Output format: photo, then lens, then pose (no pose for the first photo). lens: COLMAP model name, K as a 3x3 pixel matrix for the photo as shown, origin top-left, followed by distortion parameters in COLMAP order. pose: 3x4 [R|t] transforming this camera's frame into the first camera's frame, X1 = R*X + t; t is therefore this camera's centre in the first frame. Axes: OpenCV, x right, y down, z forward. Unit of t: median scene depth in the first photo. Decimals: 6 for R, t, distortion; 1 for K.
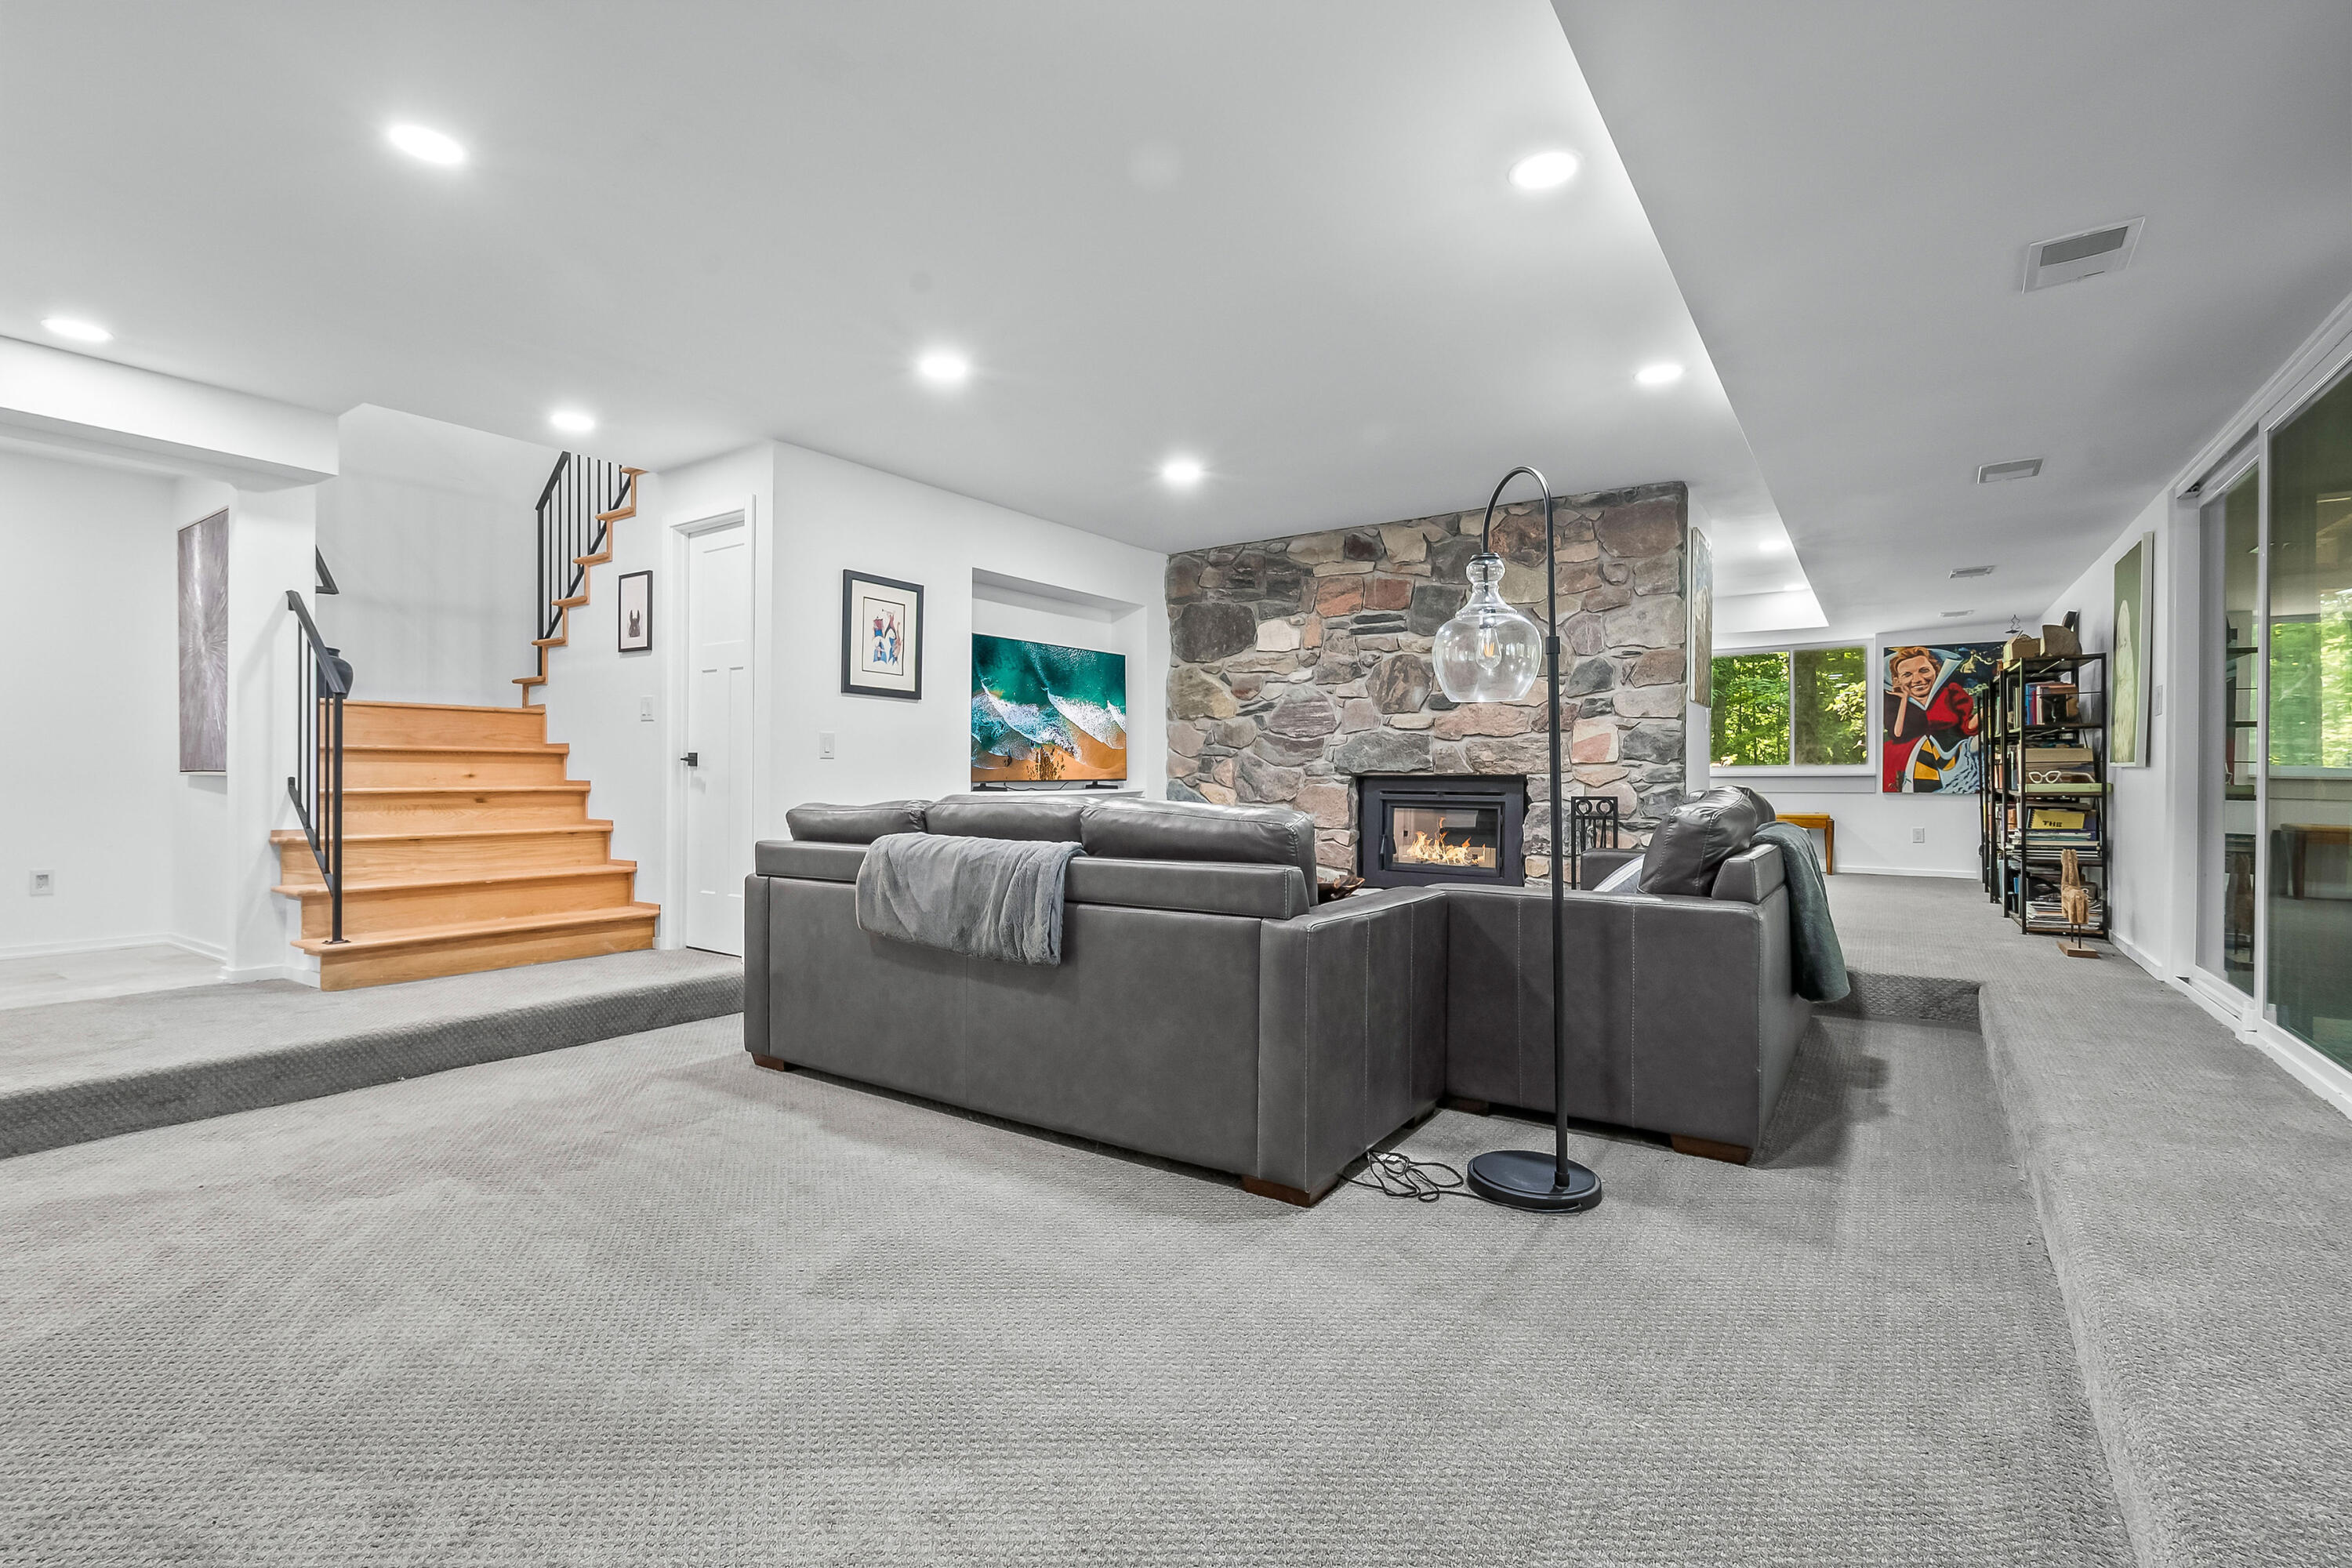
lens RADIAL K [[1068.3, 0, 1159.5], [0, 1068.3, 762.6], [0, 0, 1]] dist [0.006648, 0.000242]
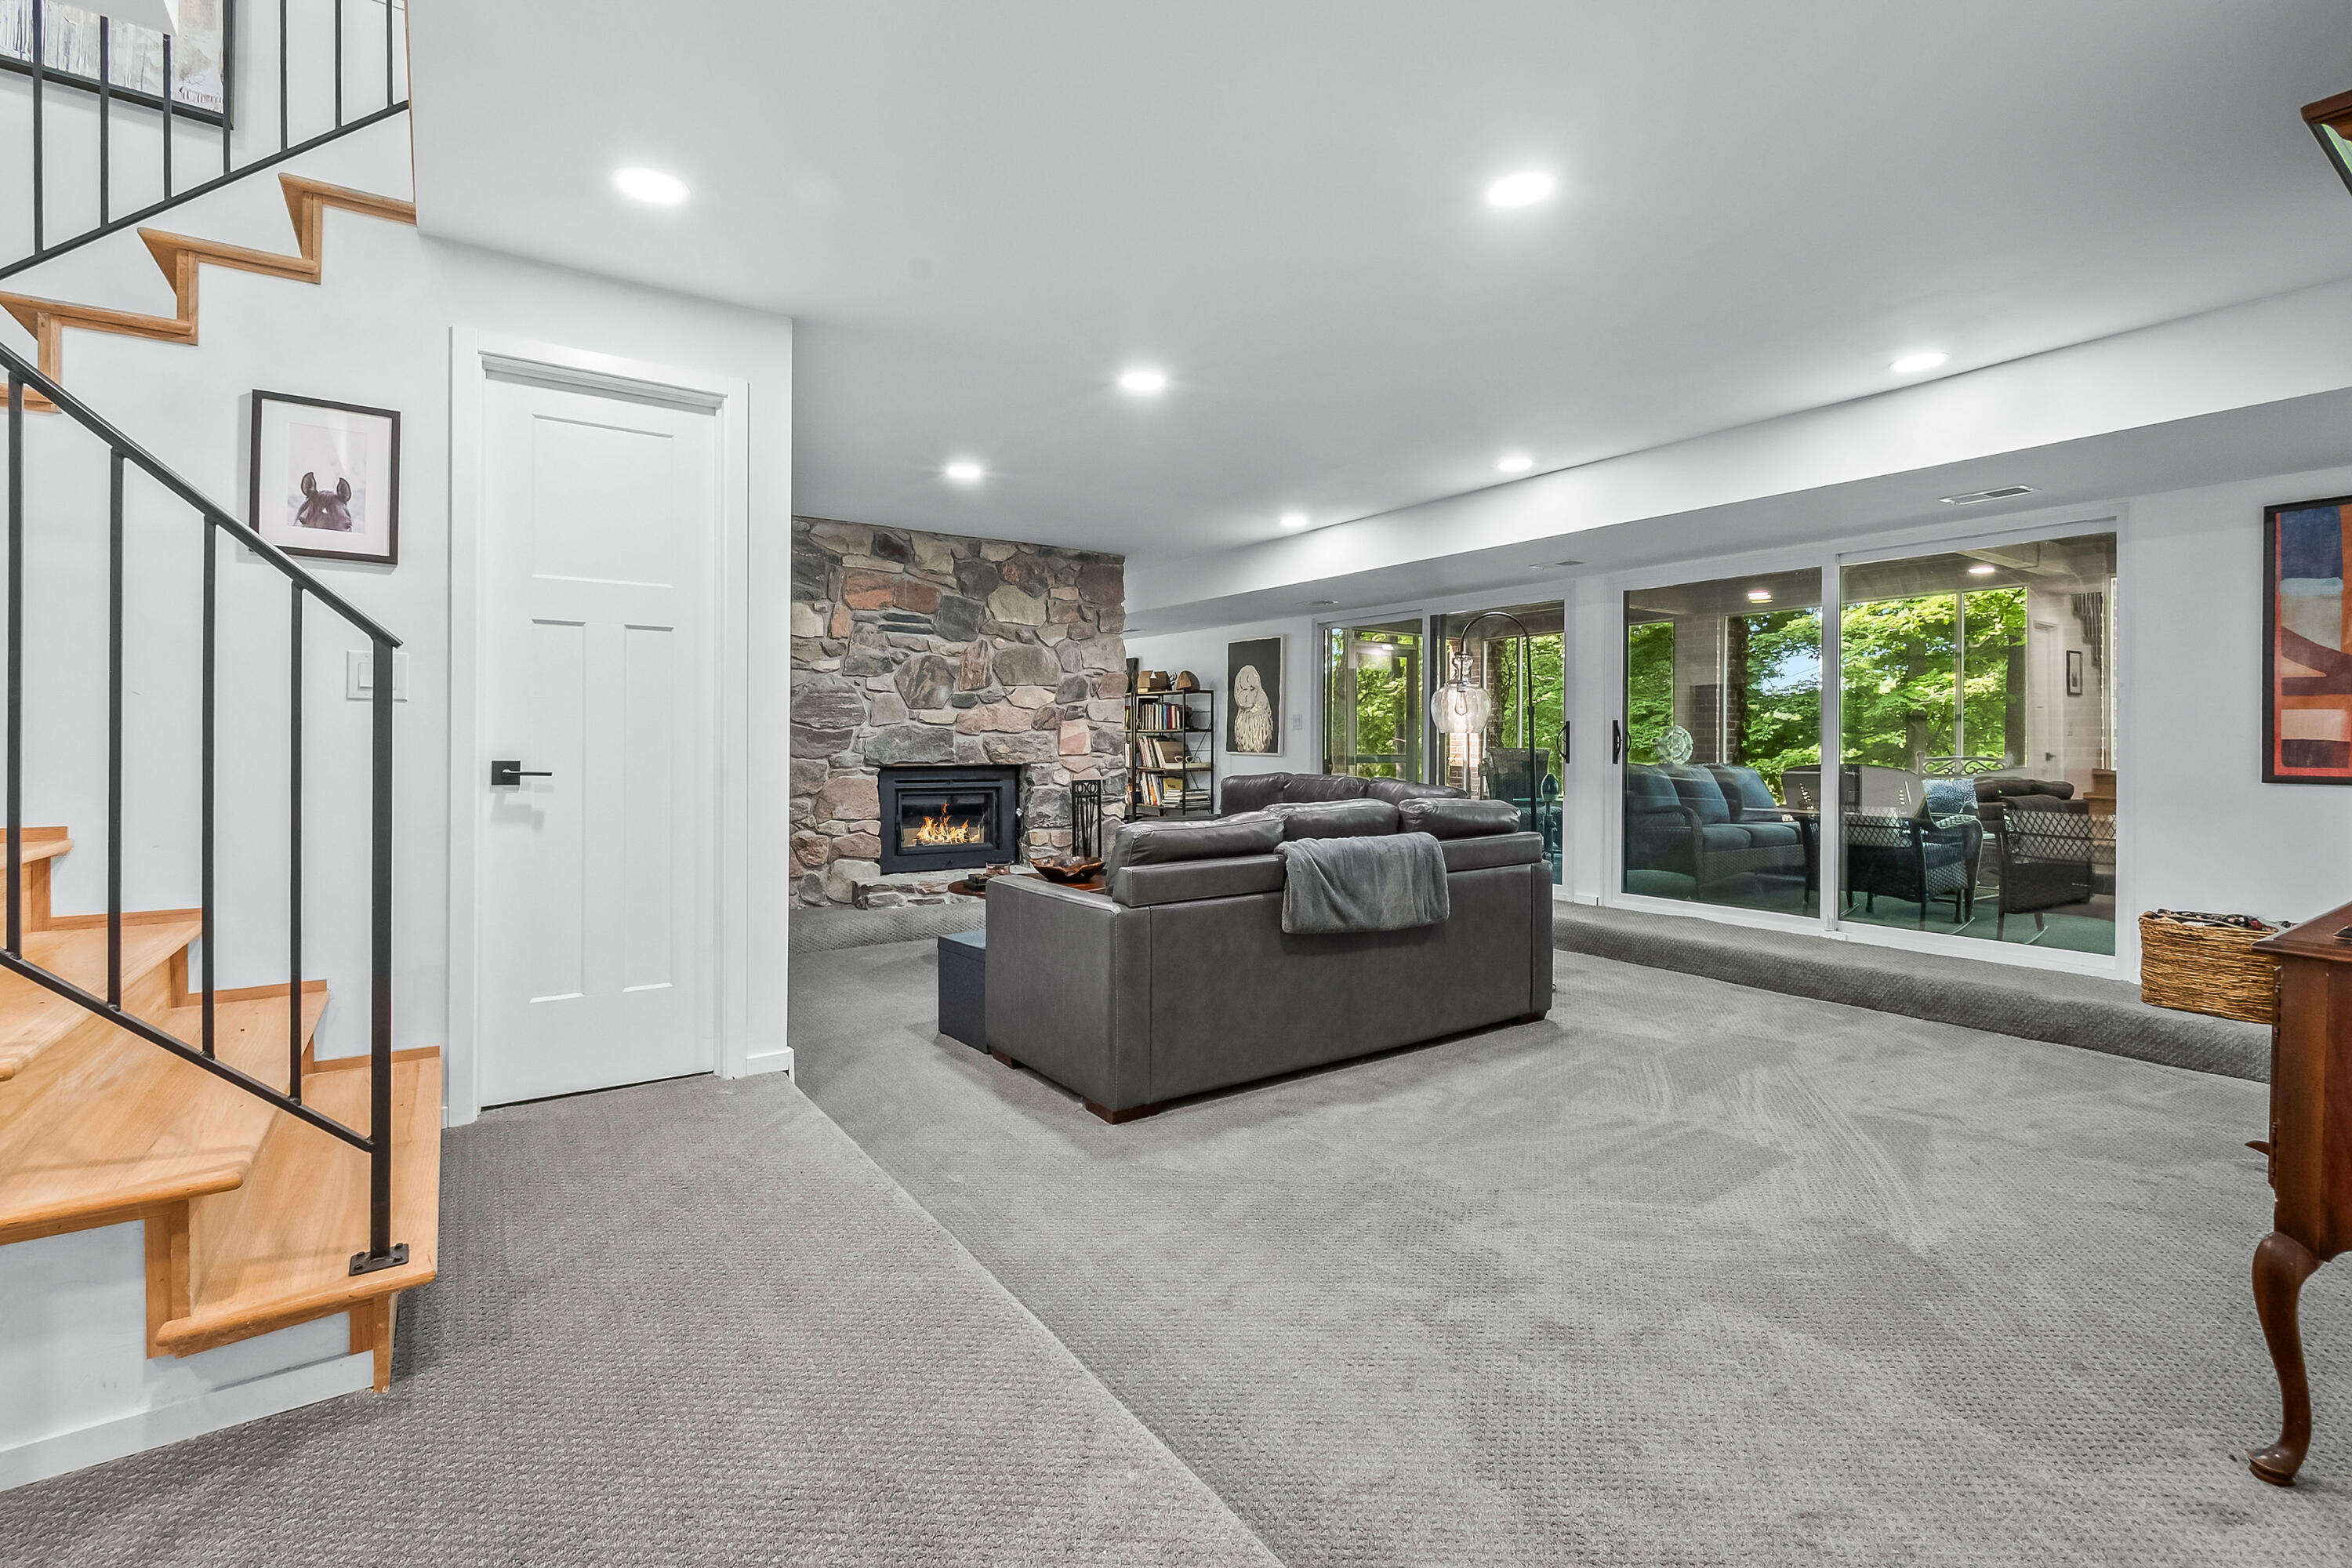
lens RADIAL K [[1068.3, 0, 1170.4], [0, 1068.3, 733.8], [0, 0, 1]] dist [0.006648, 0.000242]
pose [[0.334143, 0.004703, 0.942511, -0.721040], [-0.012269, 0.999925, -0.000640, -0.023285], [-0.942442, -0.011350, 0.334176, 0.404313]]
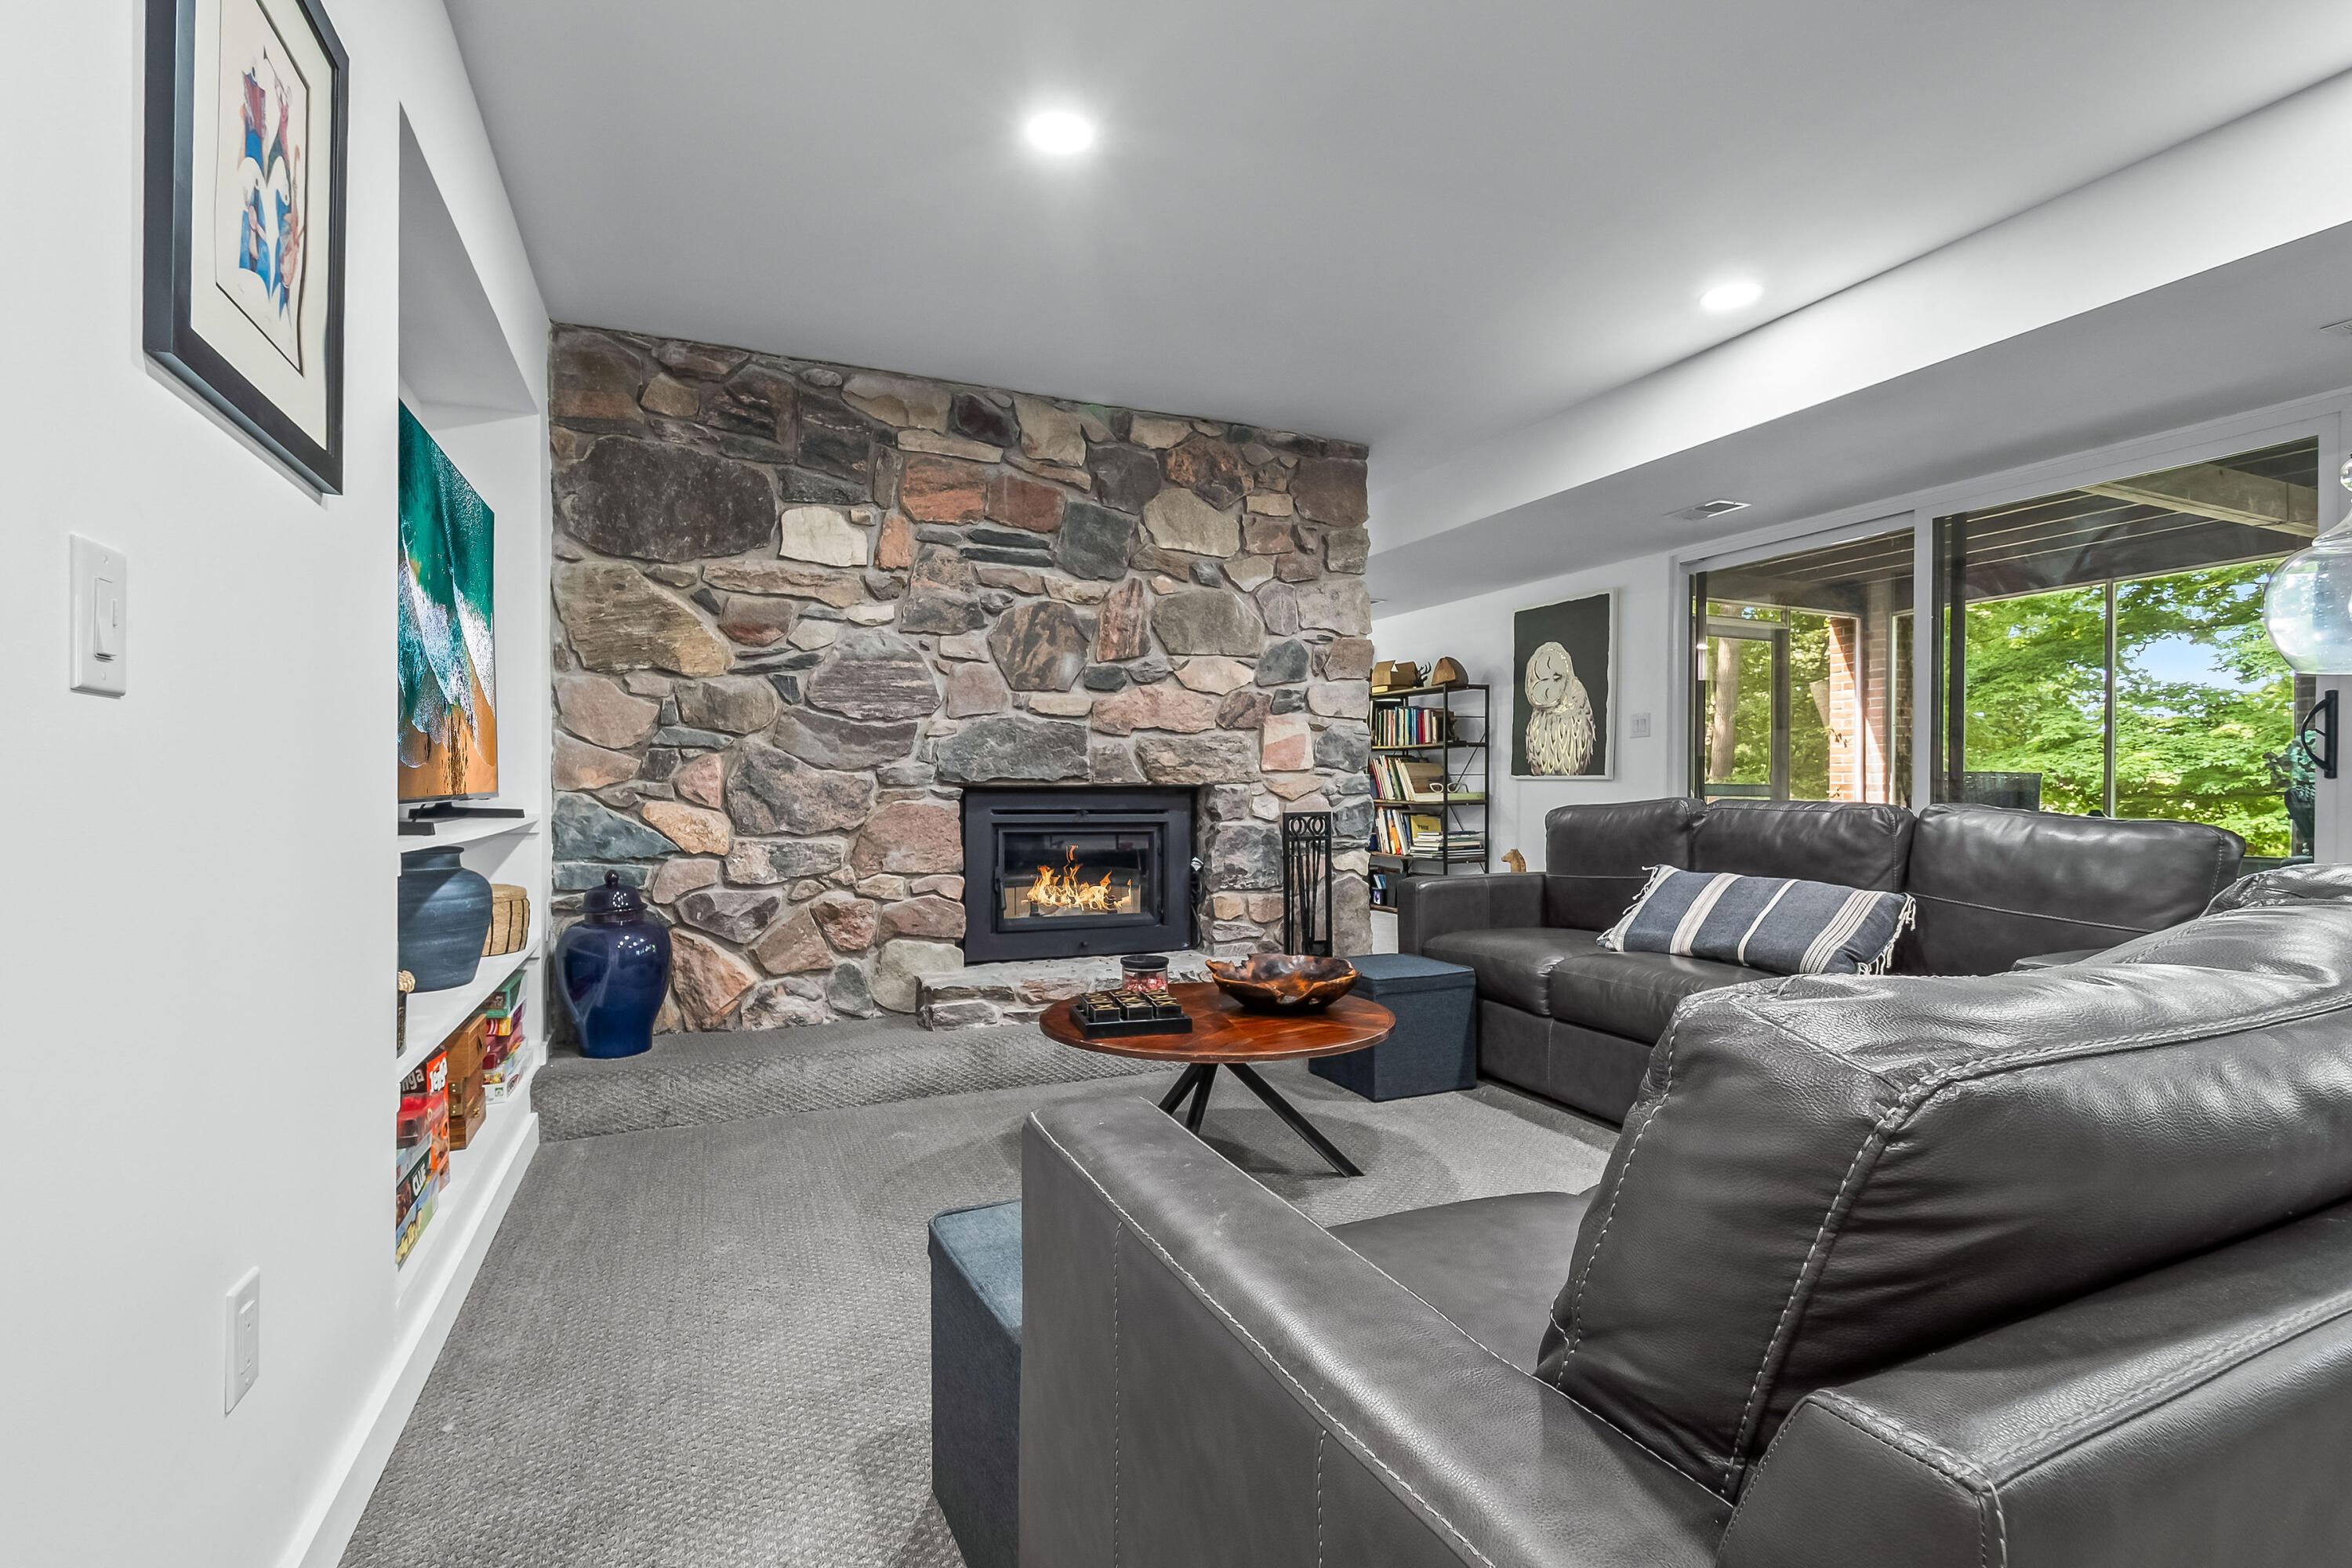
lens RADIAL K [[1068.3, 0, 1144.4], [0, 1068.3, 788.9], [0, 0, 1]] dist [0.006648, 0.000242]
pose [[0.522039, -0.002750, 0.852917, -0.302291], [-0.010309, 0.999901, 0.009534, 0.007012], [-0.852860, -0.013770, 0.521959, 0.606815]]
